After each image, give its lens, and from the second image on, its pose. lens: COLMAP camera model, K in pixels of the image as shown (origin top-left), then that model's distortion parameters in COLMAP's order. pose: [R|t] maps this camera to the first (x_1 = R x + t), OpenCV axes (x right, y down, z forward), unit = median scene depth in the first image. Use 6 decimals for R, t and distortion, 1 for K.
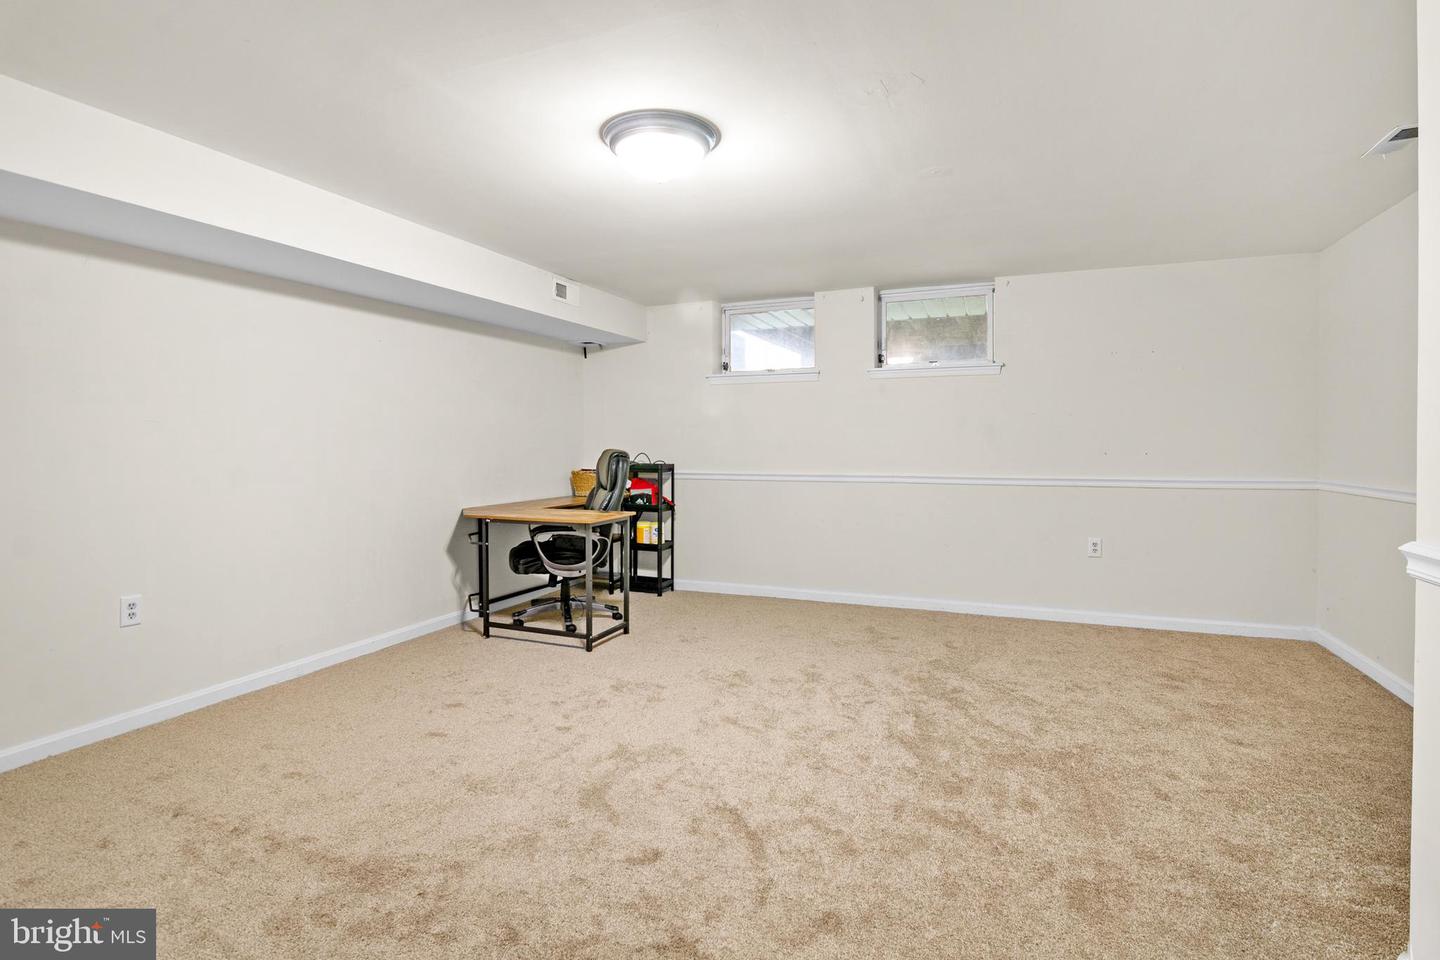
lens RADIAL K [[714.0, 0, 719.2], [0, 714.0, 446.6], [0, 0, 1]] dist [-0.000049, -0.000035]
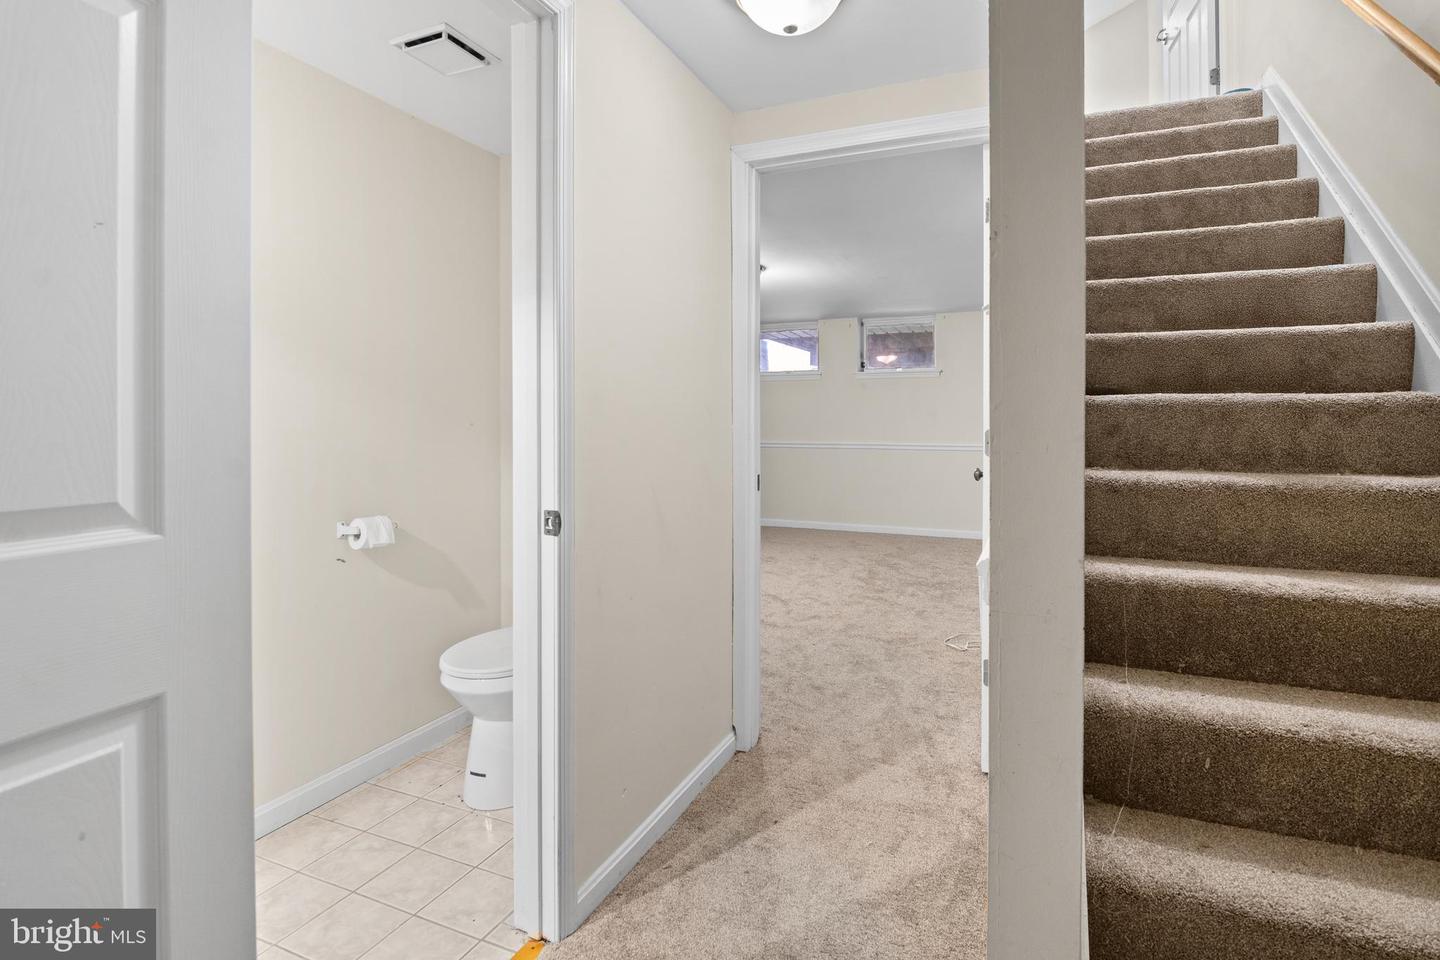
lens RADIAL K [[719.3, 0, 723.7], [0, 719.3, 417.2], [0, 0, 1]] dist [-0.000414, 0.000180]
pose [[0.999928, 0.001001, -0.011999, -0.045450], [-0.001114, 0.999955, -0.009413, -0.001270], [0.011989, 0.009426, 0.999884, -0.507735]]
